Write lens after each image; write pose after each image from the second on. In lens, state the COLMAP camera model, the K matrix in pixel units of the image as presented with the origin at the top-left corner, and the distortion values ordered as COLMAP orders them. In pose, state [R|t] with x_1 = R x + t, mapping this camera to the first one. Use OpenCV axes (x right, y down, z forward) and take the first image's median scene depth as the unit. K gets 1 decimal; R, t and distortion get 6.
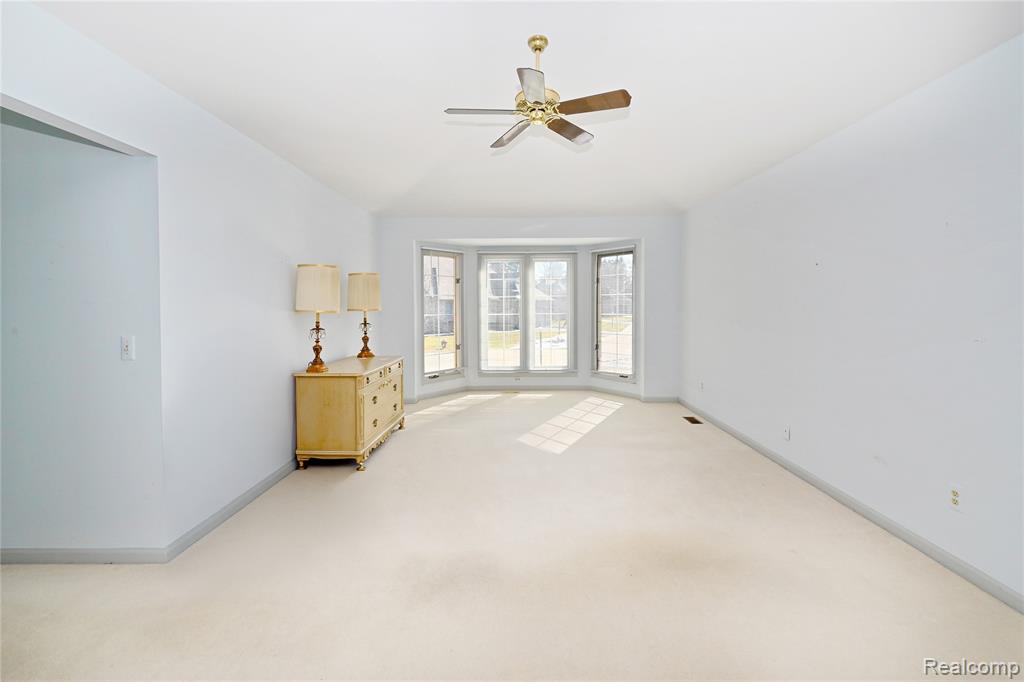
lens RADIAL K [[419.1, 0, 514.6], [0, 419.1, 312.6], [0, 0, 1]] dist [0.000560, 0.000033]
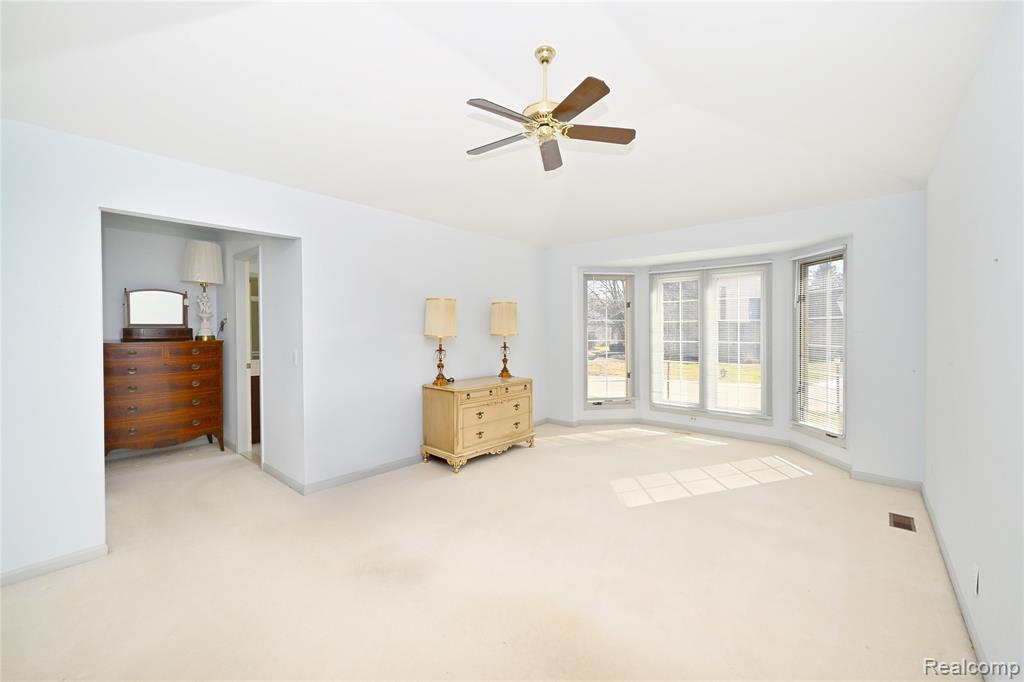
lens RADIAL K [[423.4, 0, 508.8], [0, 423.4, 334.6], [0, 0, 1]] dist [0.000195, -0.000072]
pose [[0.756166, 0.013725, -0.654236, 0.296188], [-0.014896, 0.999882, 0.003760, -0.009126], [0.654211, 0.006902, 0.756281, 0.112666]]
